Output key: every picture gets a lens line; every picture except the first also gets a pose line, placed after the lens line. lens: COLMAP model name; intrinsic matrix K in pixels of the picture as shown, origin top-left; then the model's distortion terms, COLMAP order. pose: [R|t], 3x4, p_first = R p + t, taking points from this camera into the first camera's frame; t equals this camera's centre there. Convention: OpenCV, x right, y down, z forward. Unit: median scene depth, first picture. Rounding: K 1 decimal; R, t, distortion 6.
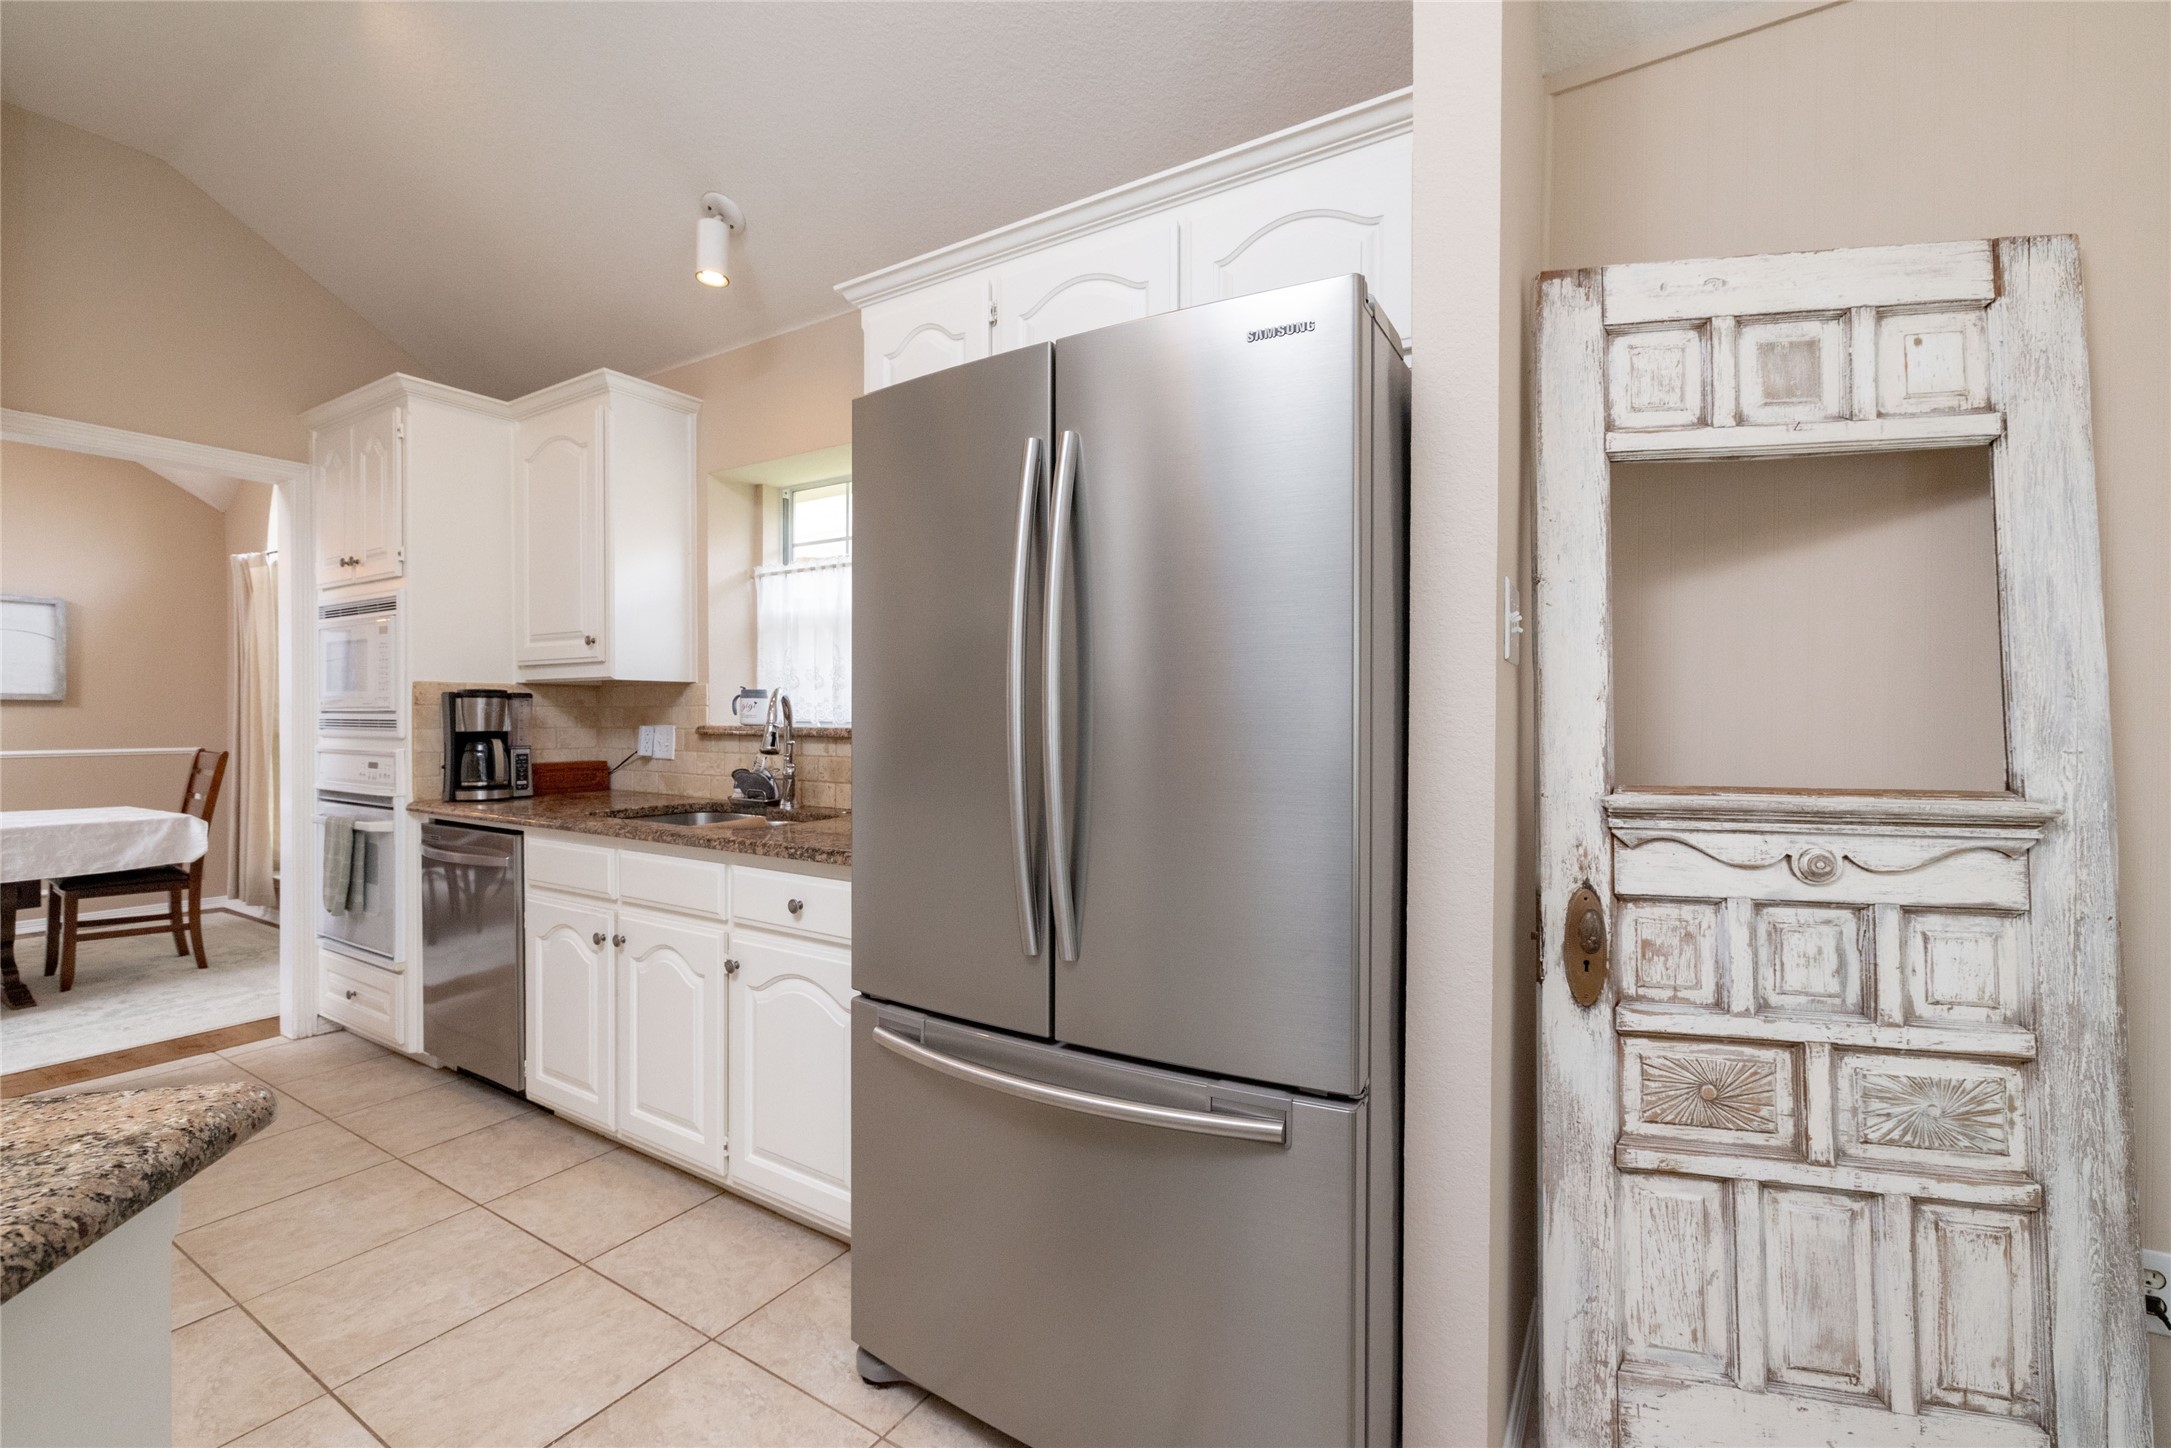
lens RADIAL K [[904.1, 0, 1112.3], [0, 904.1, 710.4], [0, 0, 1]] dist [0.022864, 0.000147]
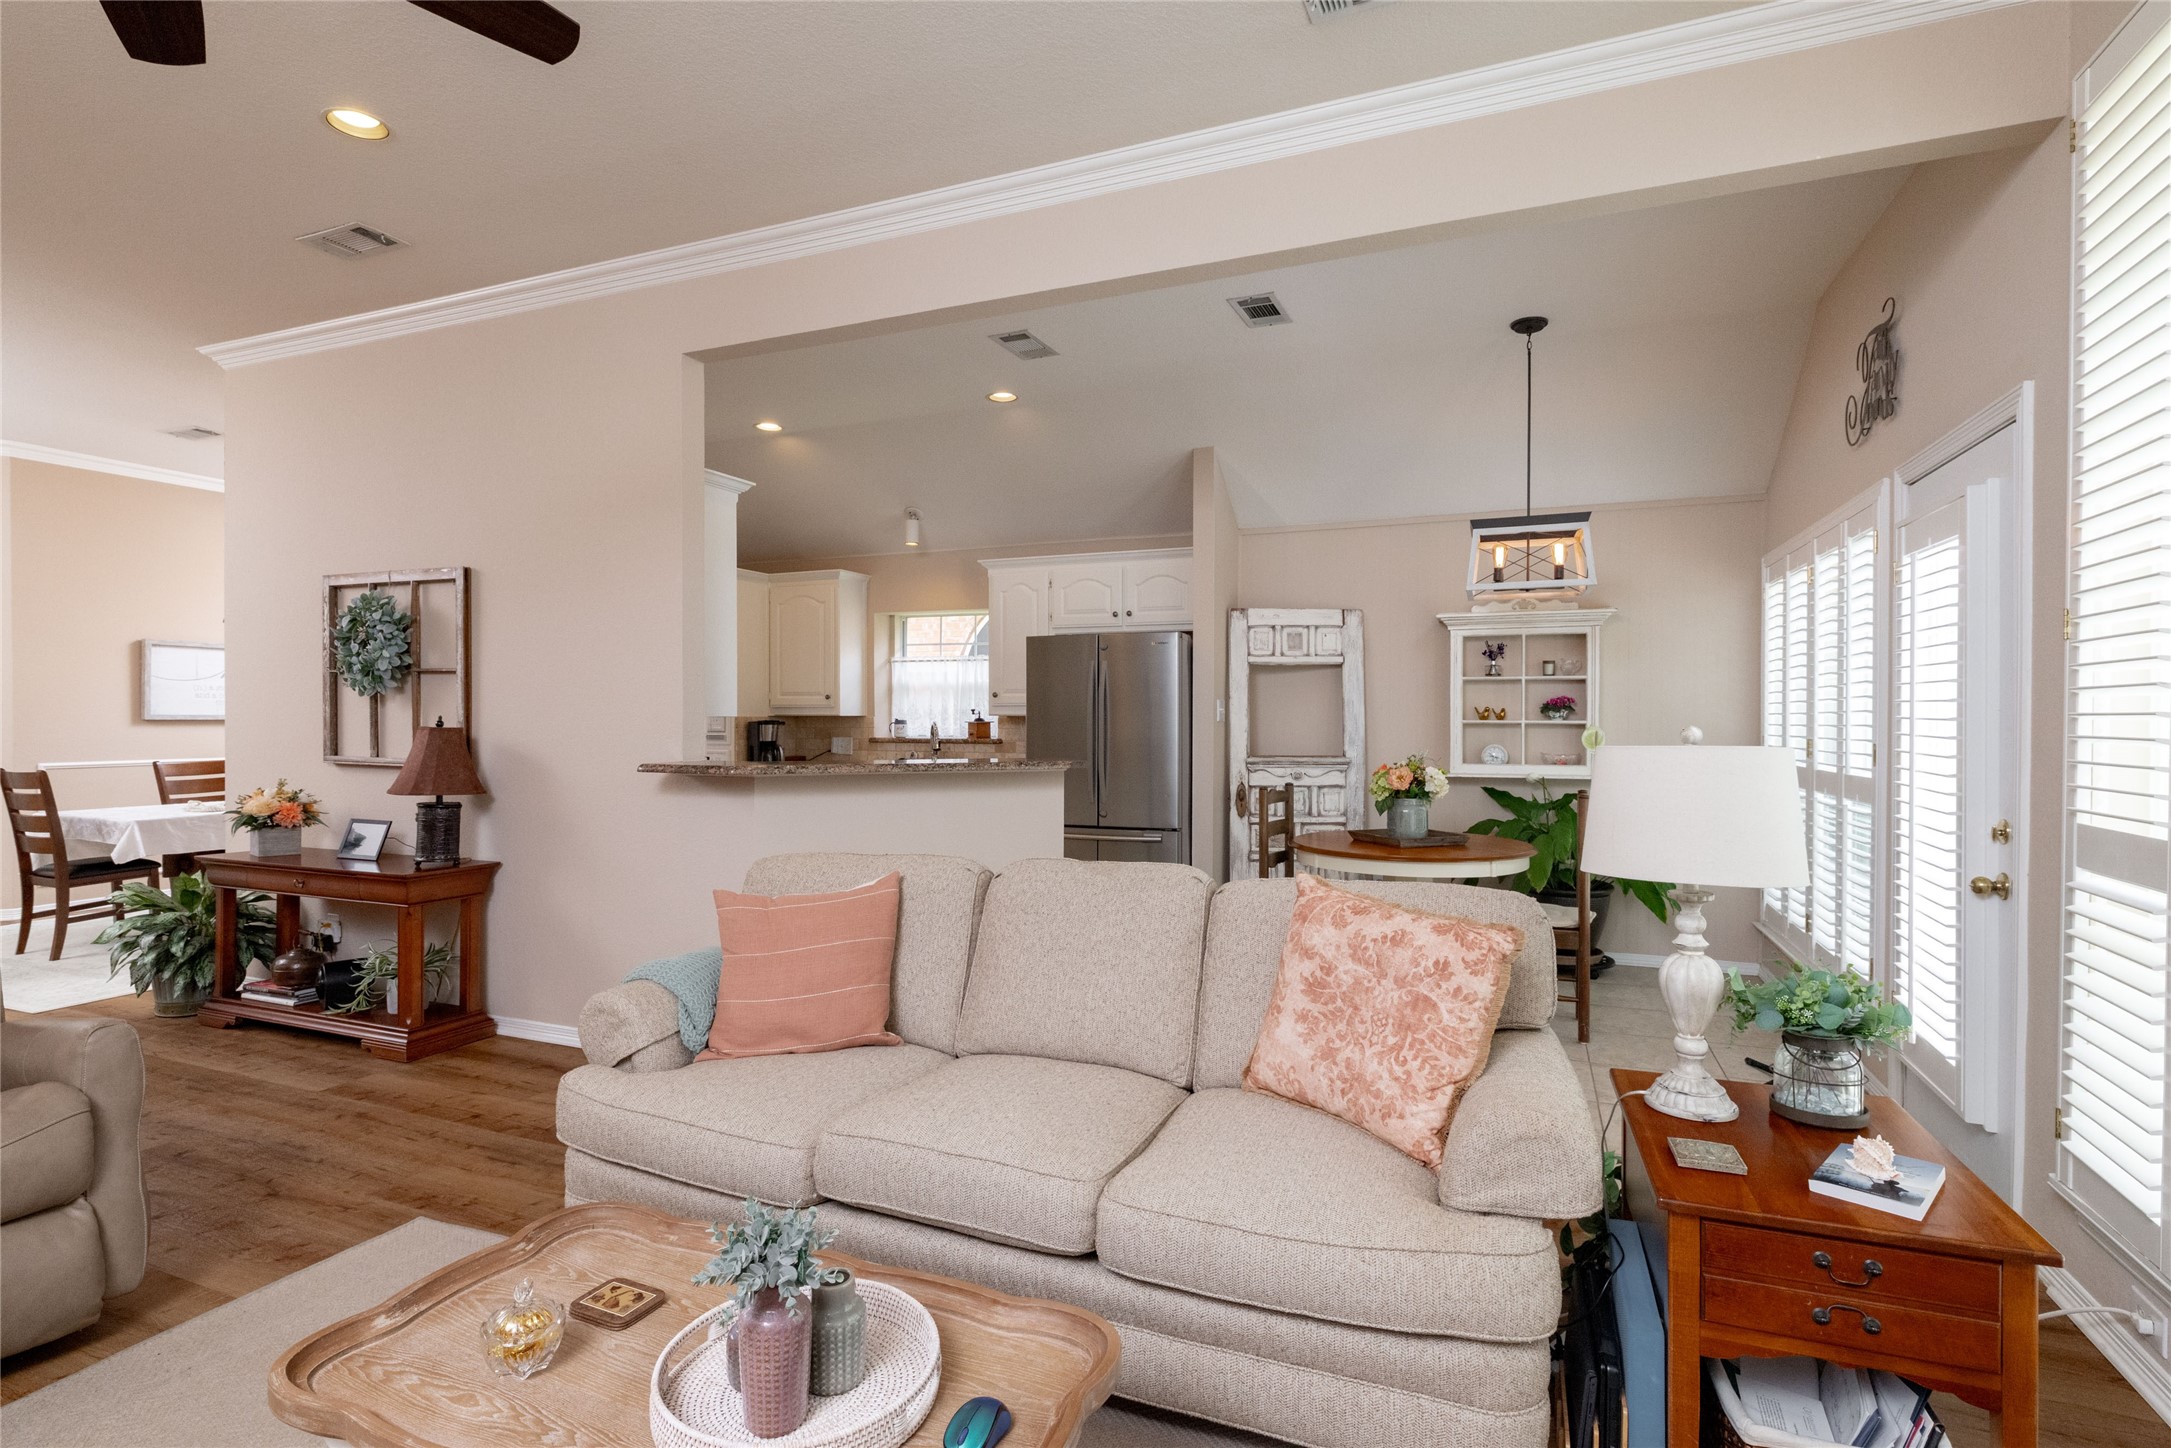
lens RADIAL K [[1029.5, 0, 1085.5], [0, 1029.5, 724.0], [0, 0, 1]] dist [-0.001323, -0.000203]
pose [[0.986933, -0.002187, 0.161119, -0.718791], [-0.000698, 0.999840, 0.017846, -0.110443], [-0.161132, -0.017726, 0.986774, -2.810768]]
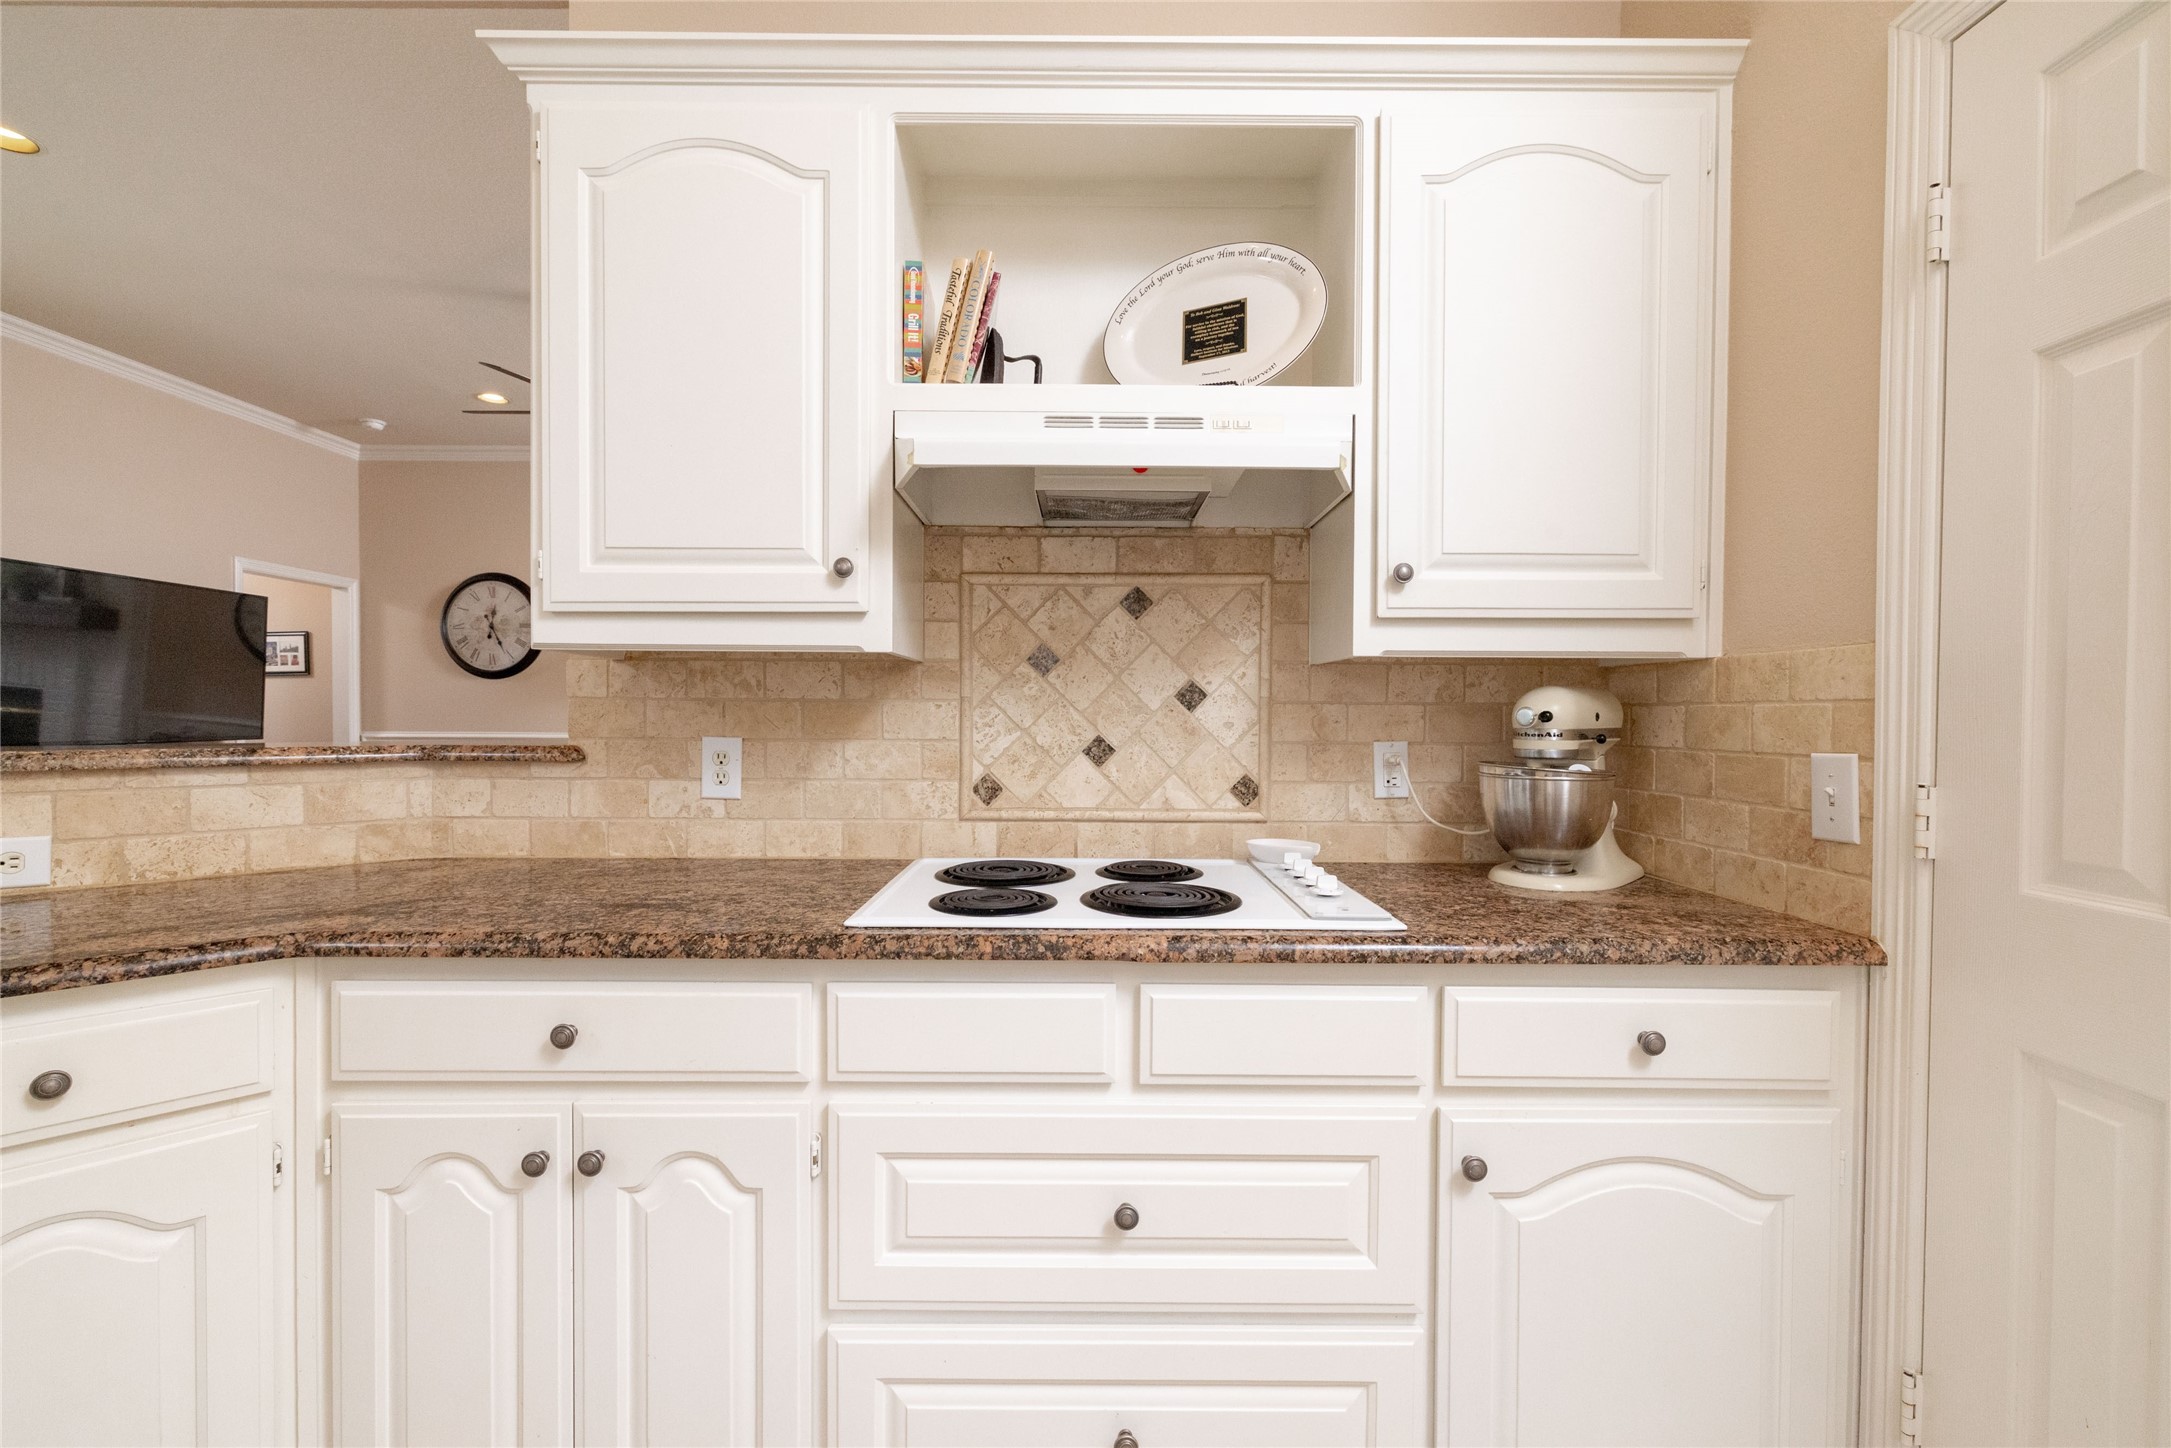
lens RADIAL K [[968.6, 0, 1085.5], [0, 968.6, 724.0], [0, 0, 1]] dist [0.026621, 0.000130]
pose [[0.846469, 0.002654, 0.532432, -1.444059], [-0.006113, 0.999970, 0.004735, 0.007587], [-0.532403, -0.007263, 0.846460, 0.940223]]
